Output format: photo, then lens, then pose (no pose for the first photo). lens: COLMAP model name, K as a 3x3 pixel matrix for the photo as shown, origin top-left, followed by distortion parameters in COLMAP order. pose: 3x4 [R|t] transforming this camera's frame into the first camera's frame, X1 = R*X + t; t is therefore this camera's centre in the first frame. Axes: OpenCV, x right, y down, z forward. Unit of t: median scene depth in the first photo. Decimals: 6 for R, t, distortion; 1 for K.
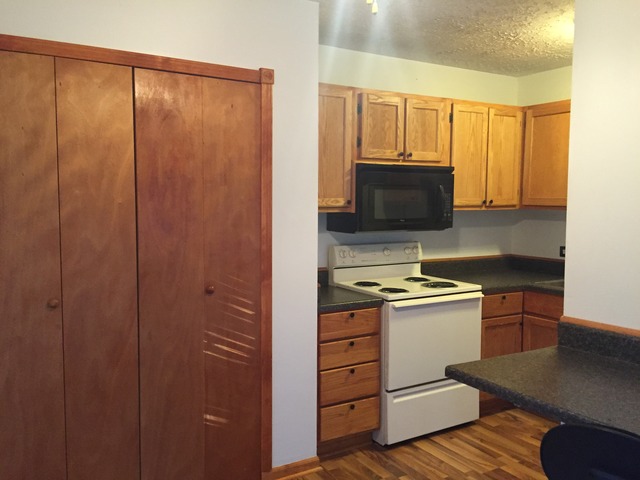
lens RADIAL K [[548.0, 0, 323.2], [0, 548.0, 241.4], [0, 0, 1]] dist [0.064870, -0.079958]
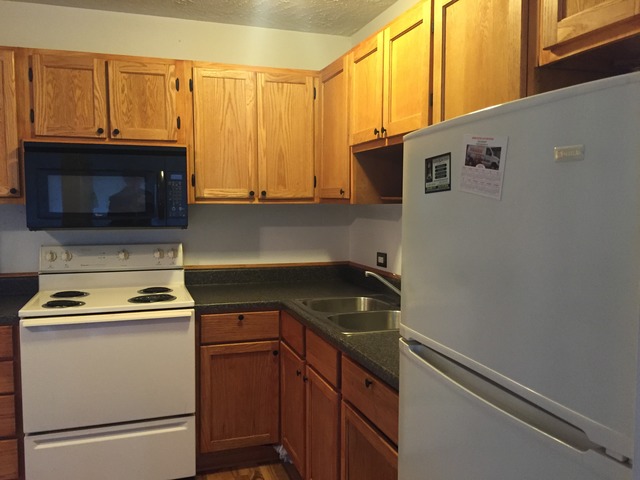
lens RADIAL K [[548.0, 0, 322.6], [0, 548.0, 239.5], [0, 0, 1]] dist [0.064870, -0.079958]
pose [[0.977005, 0.014115, -0.212750, 0.599708], [-0.016370, 0.999827, -0.008838, -0.001032], [0.212589, 0.012118, 0.977067, 0.282273]]
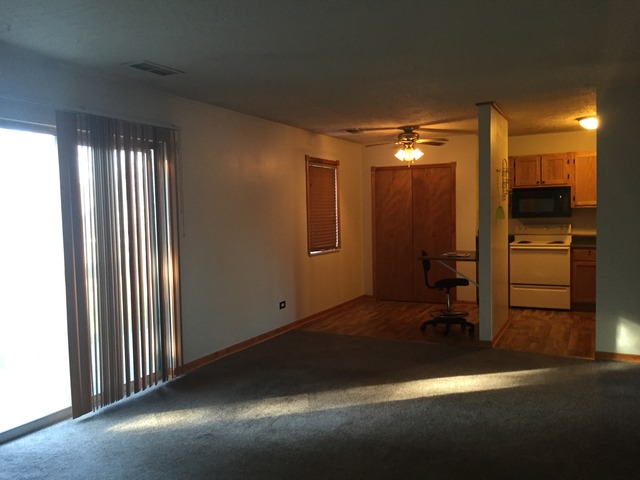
lens RADIAL K [[548.0, 0, 320.3], [0, 548.0, 240.7], [0, 0, 1]] dist [0.064870, -0.079958]
pose [[0.542469, 0.028115, -0.839605, 1.463696], [-0.041504, 0.999116, 0.006641, 0.090114], [0.839050, 0.031244, 0.543157, -0.875851]]
